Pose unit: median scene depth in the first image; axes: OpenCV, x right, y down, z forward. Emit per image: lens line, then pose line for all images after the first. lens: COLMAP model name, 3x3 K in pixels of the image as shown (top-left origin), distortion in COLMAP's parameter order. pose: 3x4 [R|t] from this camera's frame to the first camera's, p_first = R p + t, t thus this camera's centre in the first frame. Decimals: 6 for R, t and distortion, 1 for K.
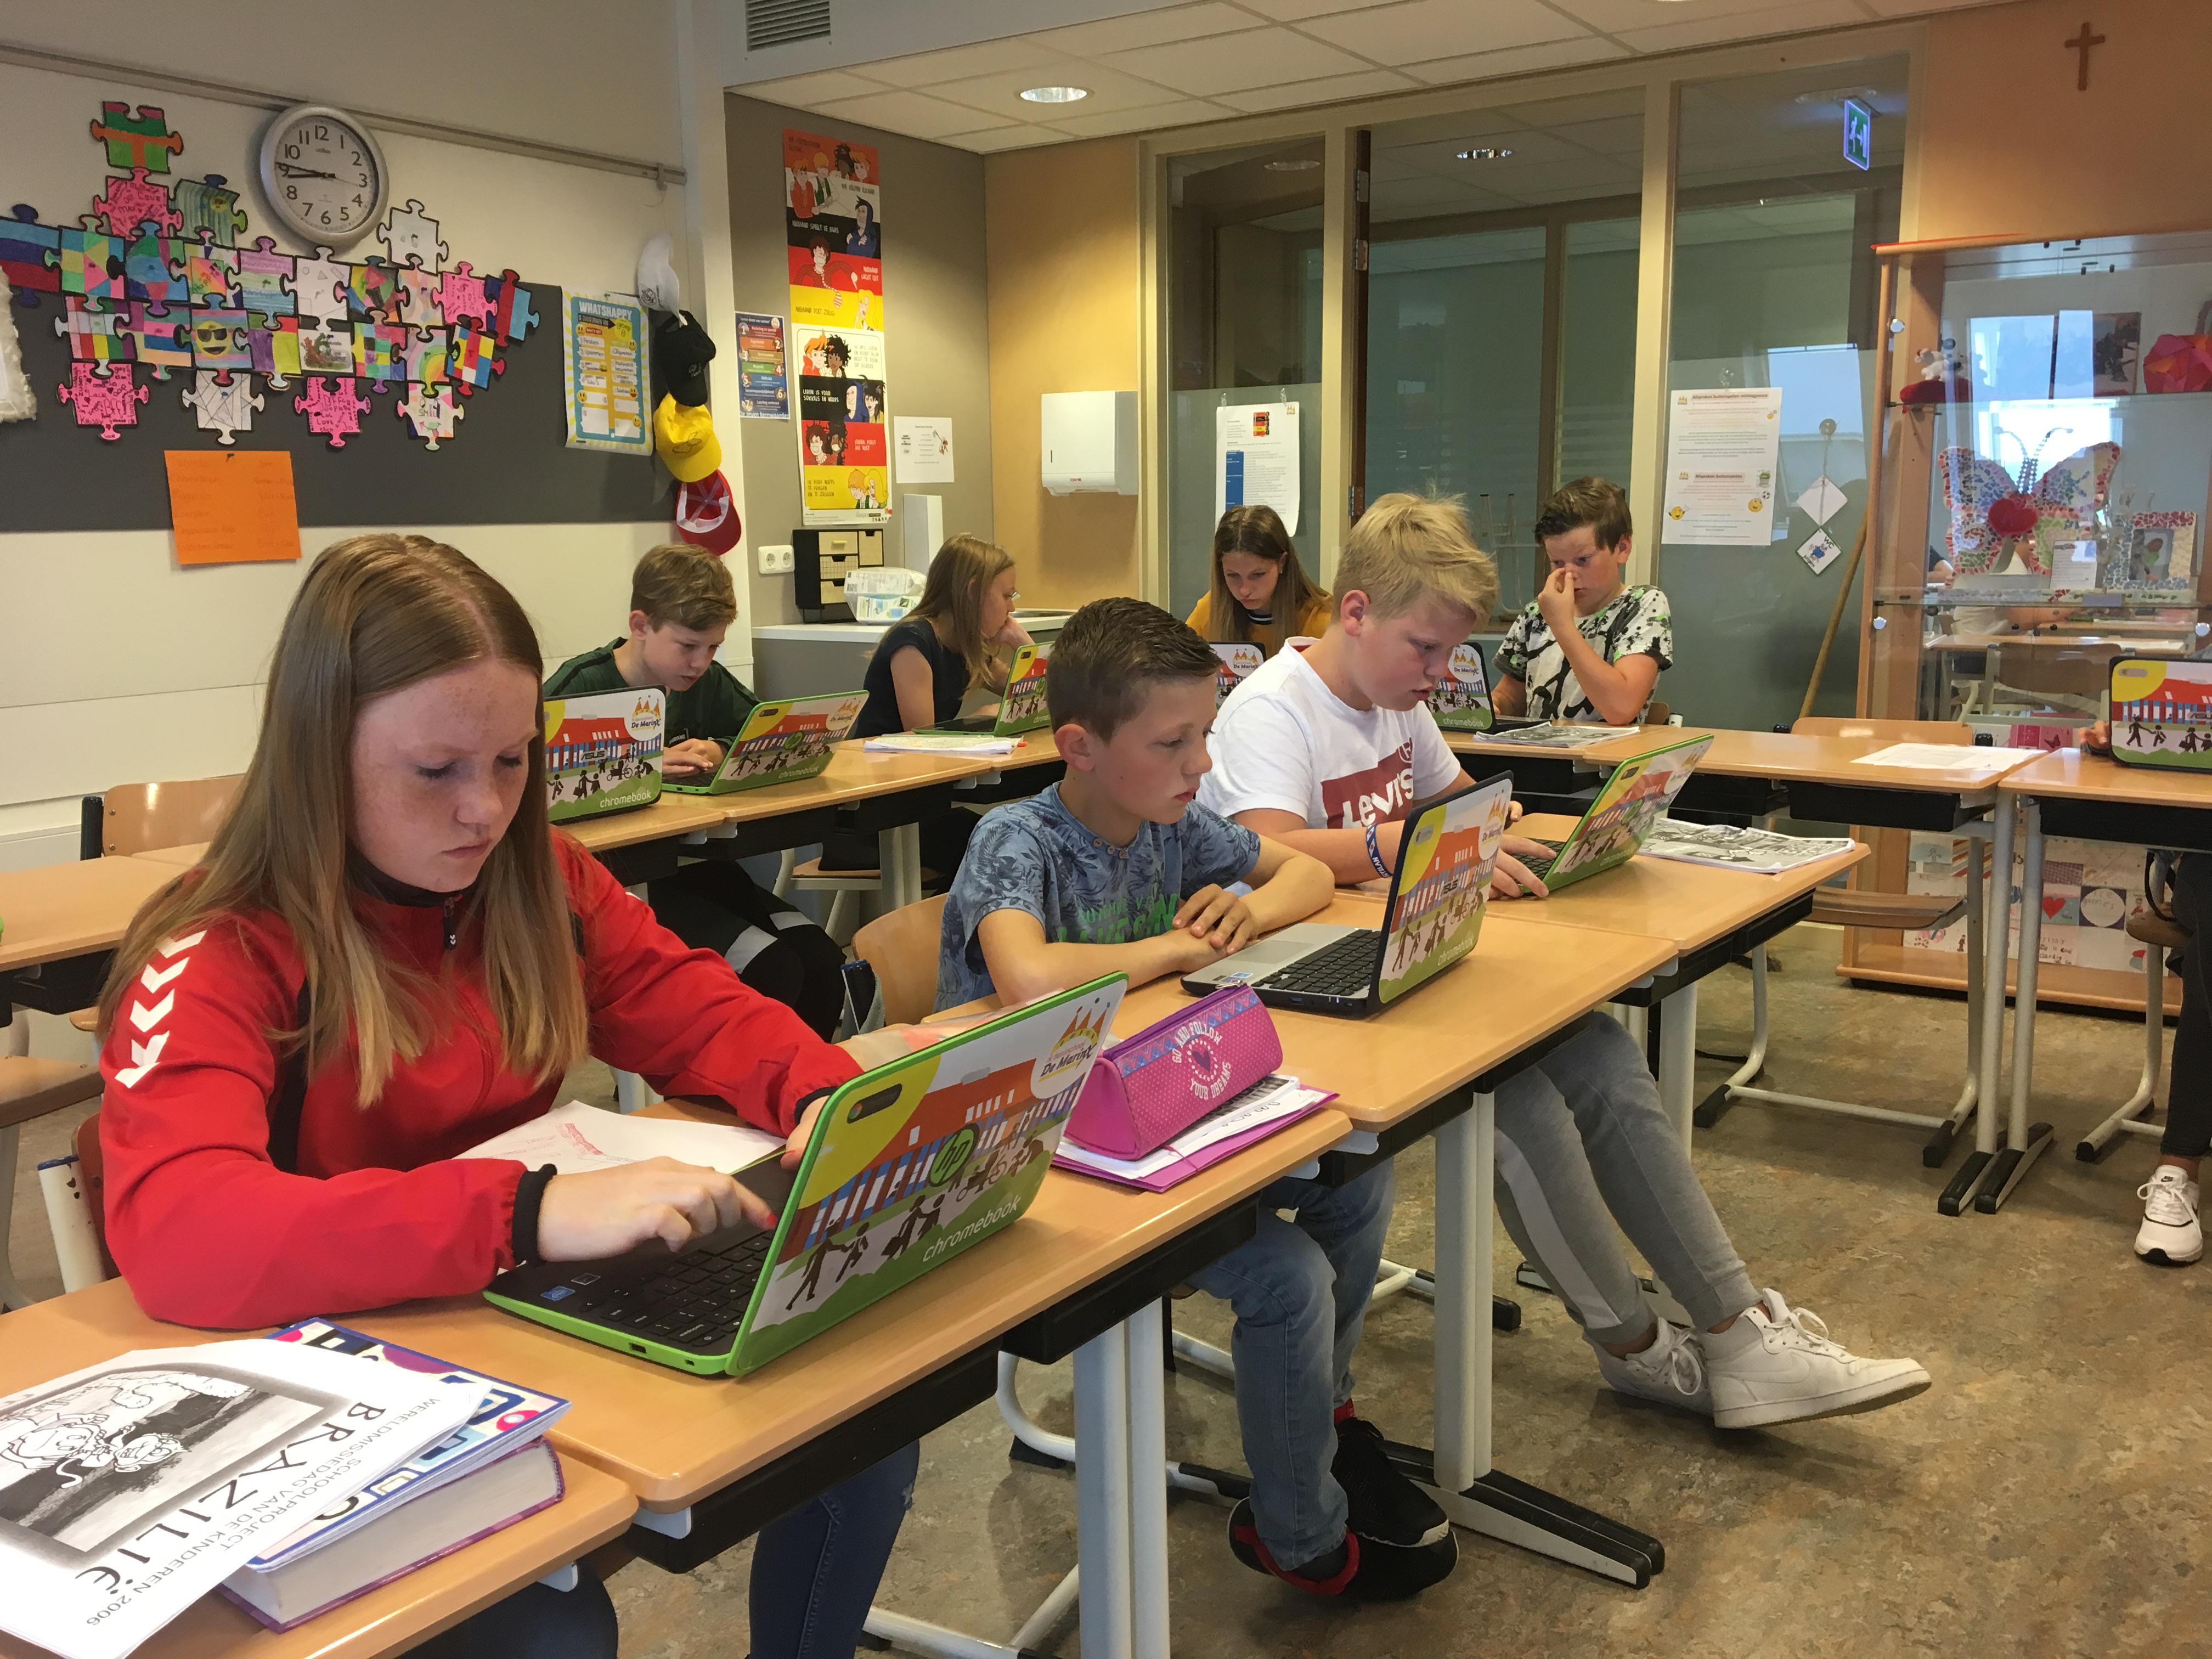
lens RADIAL K [[1928.4, 0, 1106.0], [0, 1928.4, 829.5], [0, 0, 1]] dist [0.024486, 0.022887]
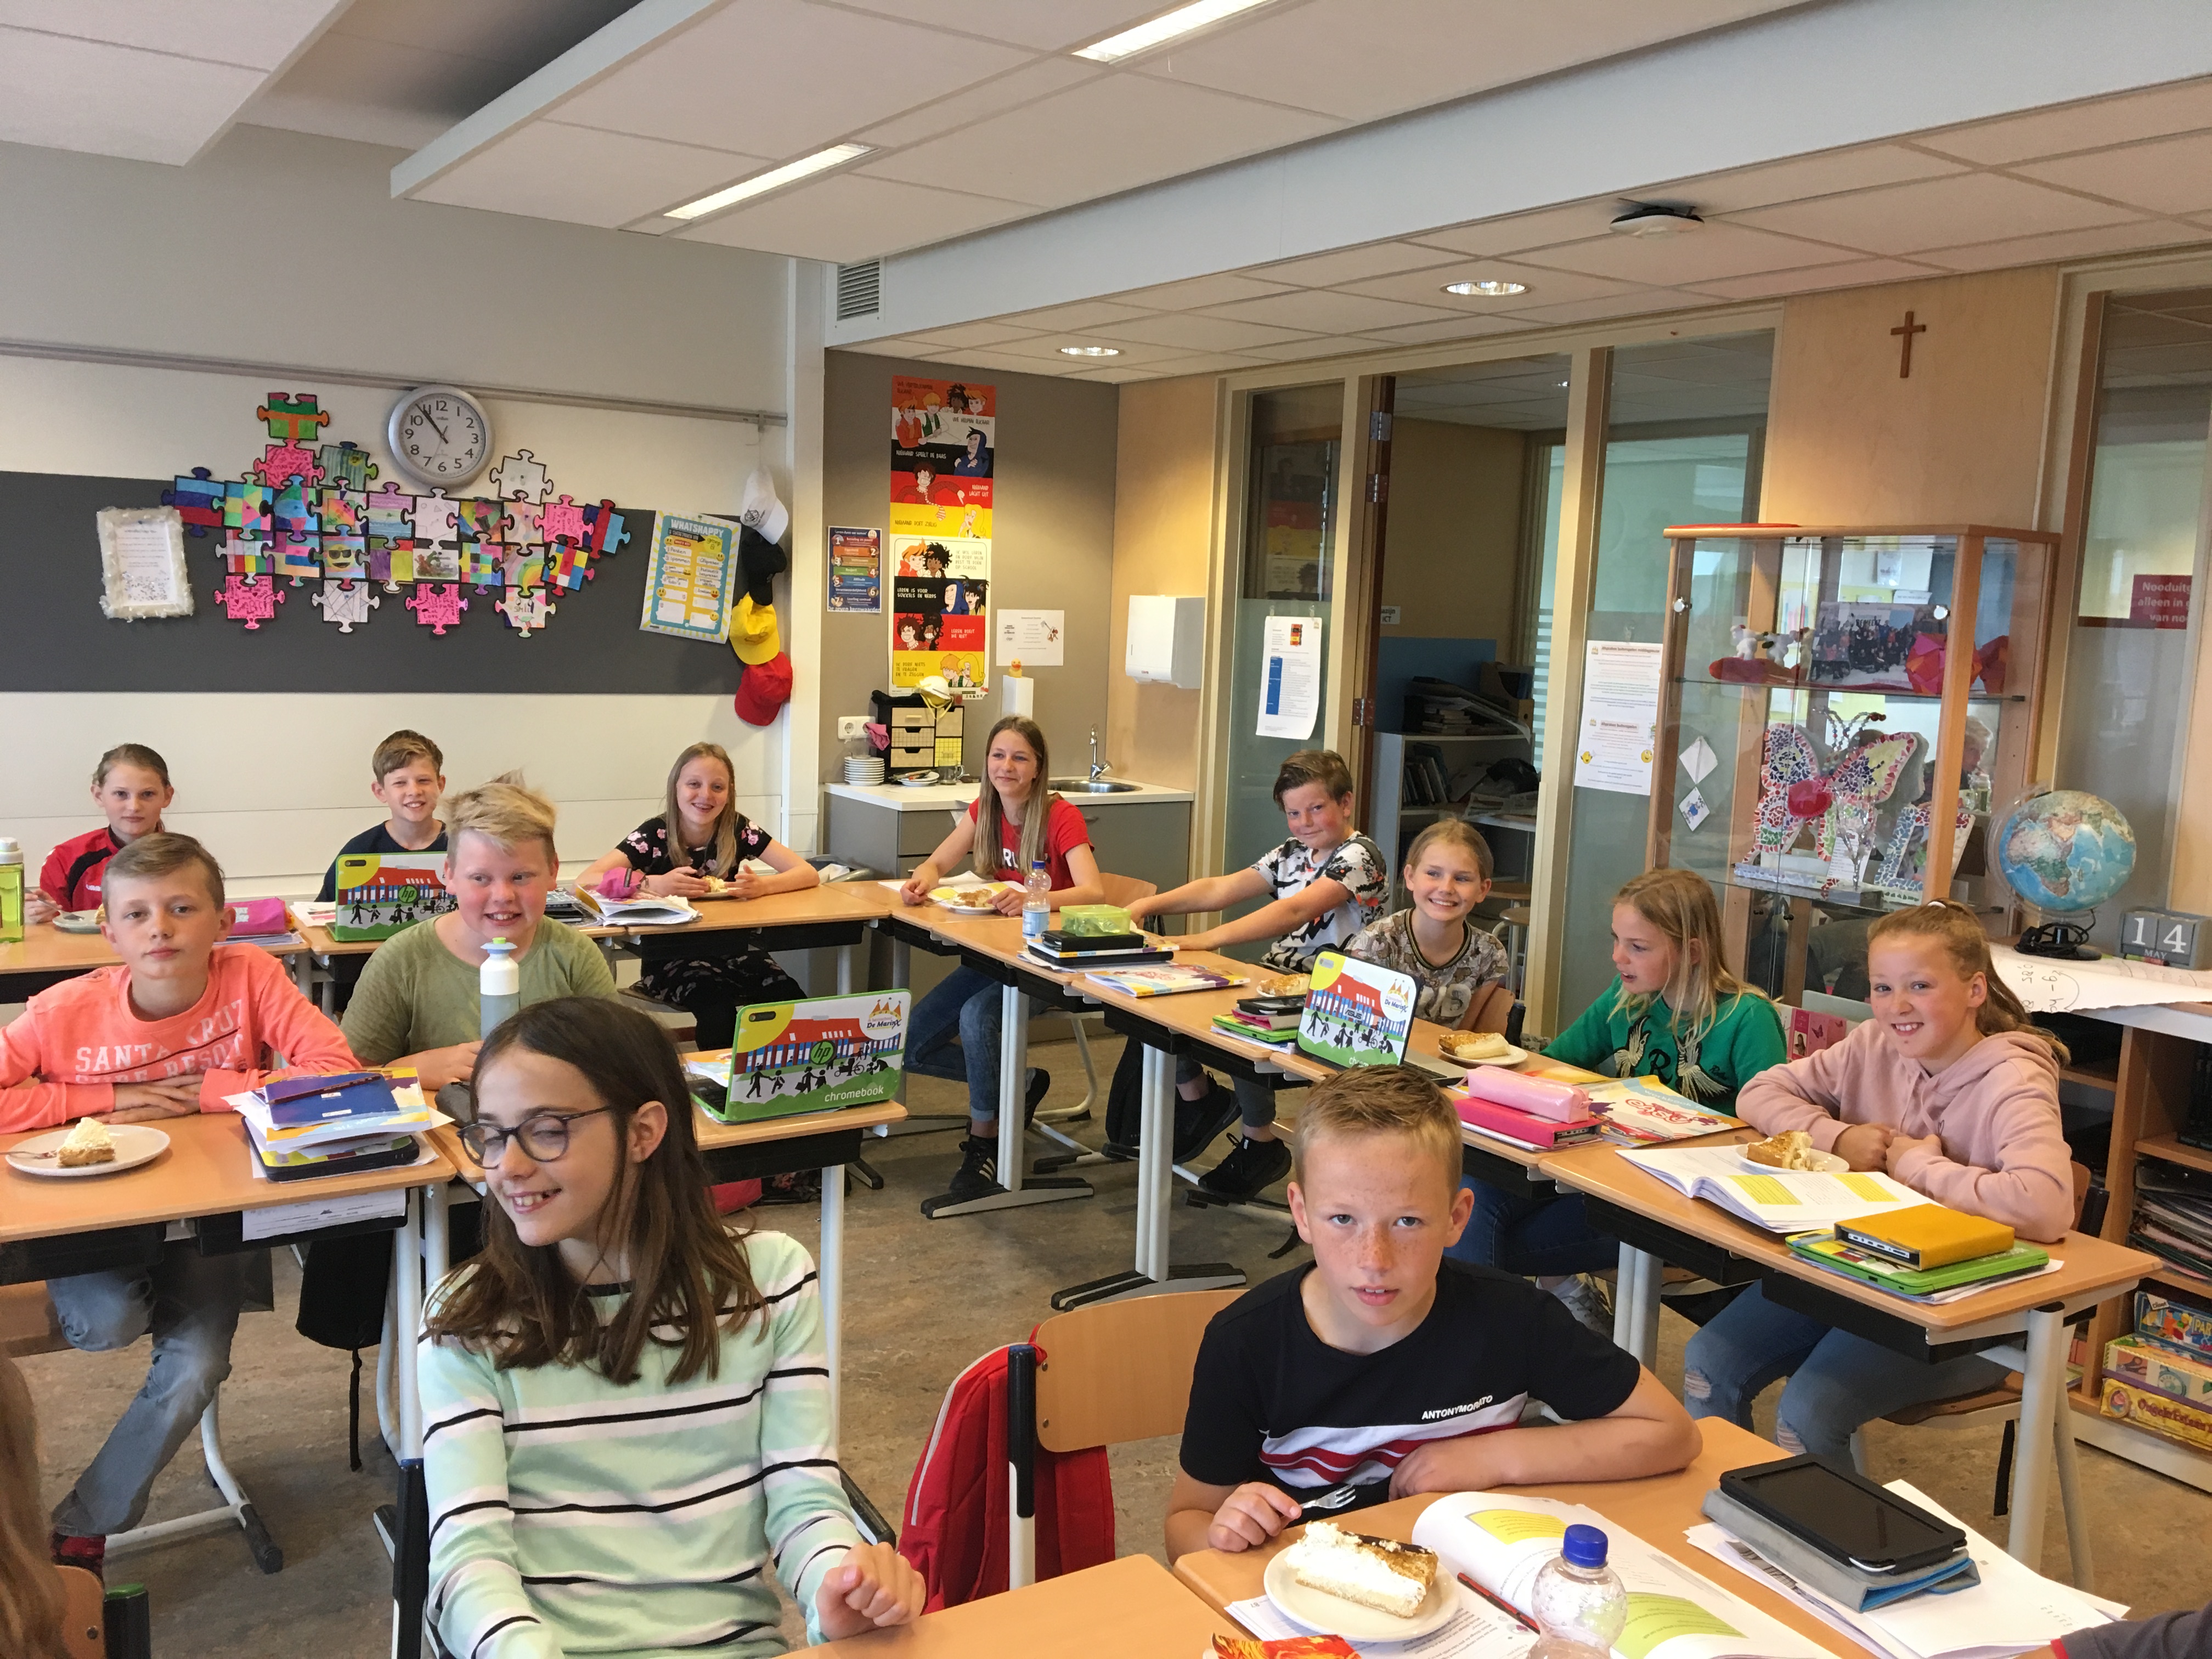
lens RADIAL K [[1842.3, 0, 1106.0], [0, 1842.3, 829.5], [0, 0, 1]] dist [0.063850, -0.007041]
pose [[0.920616, 0.099243, -0.377645, 0.495444], [-0.113670, 0.993389, -0.016044, -0.090952], [0.373557, 0.057698, 0.925811, -0.004217]]
